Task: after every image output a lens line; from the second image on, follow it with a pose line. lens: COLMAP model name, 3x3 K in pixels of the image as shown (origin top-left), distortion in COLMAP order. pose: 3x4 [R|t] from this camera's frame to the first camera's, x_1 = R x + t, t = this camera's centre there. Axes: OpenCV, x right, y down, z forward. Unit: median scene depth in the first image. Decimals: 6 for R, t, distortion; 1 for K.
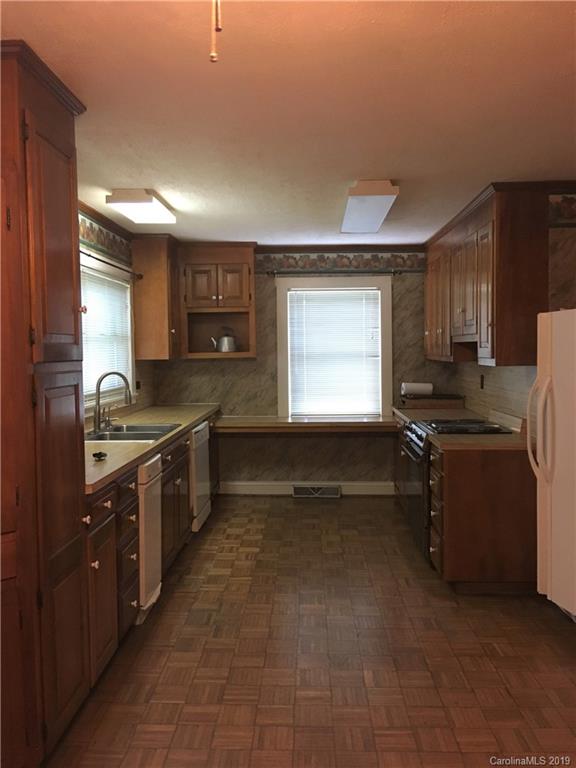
lens RADIAL K [[649.7, 0, 288.0], [0, 649.7, 384.0], [0, 0, 1]] dist [0.078624, -0.122102]
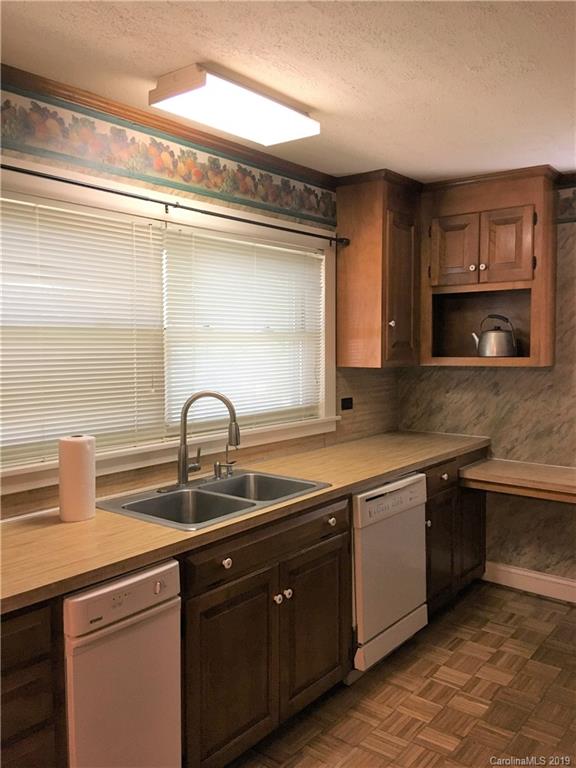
lens RADIAL K [[649.7, 0, 288.0], [0, 649.7, 384.0], [0, 0, 1]] dist [0.078624, -0.122102]
pose [[0.808911, 0.044279, -0.586261, 0.149330], [-0.035563, 0.999019, 0.026383, -0.044549], [0.586854, -0.000492, 0.809692, 0.531902]]
